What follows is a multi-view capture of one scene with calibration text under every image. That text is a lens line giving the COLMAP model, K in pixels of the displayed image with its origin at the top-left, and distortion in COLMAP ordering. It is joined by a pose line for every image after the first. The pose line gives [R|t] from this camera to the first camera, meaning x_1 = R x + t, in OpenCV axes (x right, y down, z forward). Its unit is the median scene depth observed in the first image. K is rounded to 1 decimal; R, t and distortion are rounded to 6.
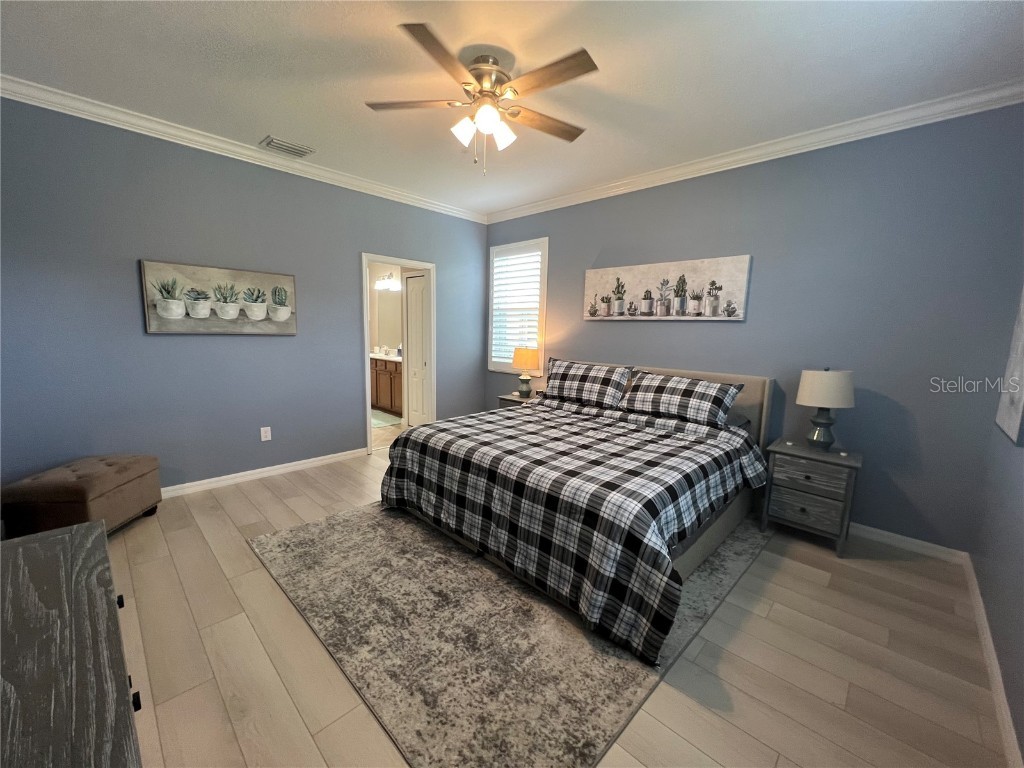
lens RADIAL K [[411.6, 0, 511.5], [0, 411.6, 386.7], [0, 0, 1]] dist [-0.000945, 0.000652]
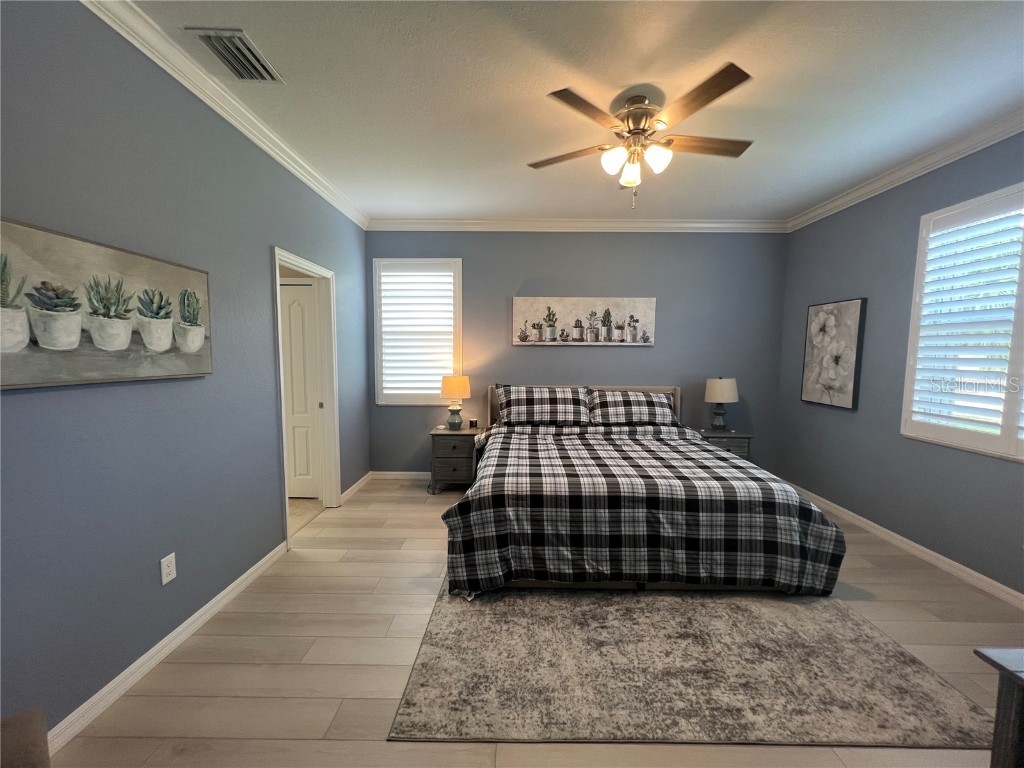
lens RADIAL K [[411.3, 0, 512.1], [0, 411.3, 387.9], [0, 0, 1]] dist [-0.003232, 0.000987]
pose [[0.722314, -0.078562, 0.687088, -0.644729], [0.108576, 0.994088, -0.000478, -0.067249], [-0.682989, 0.074946, 0.726574, 0.320848]]
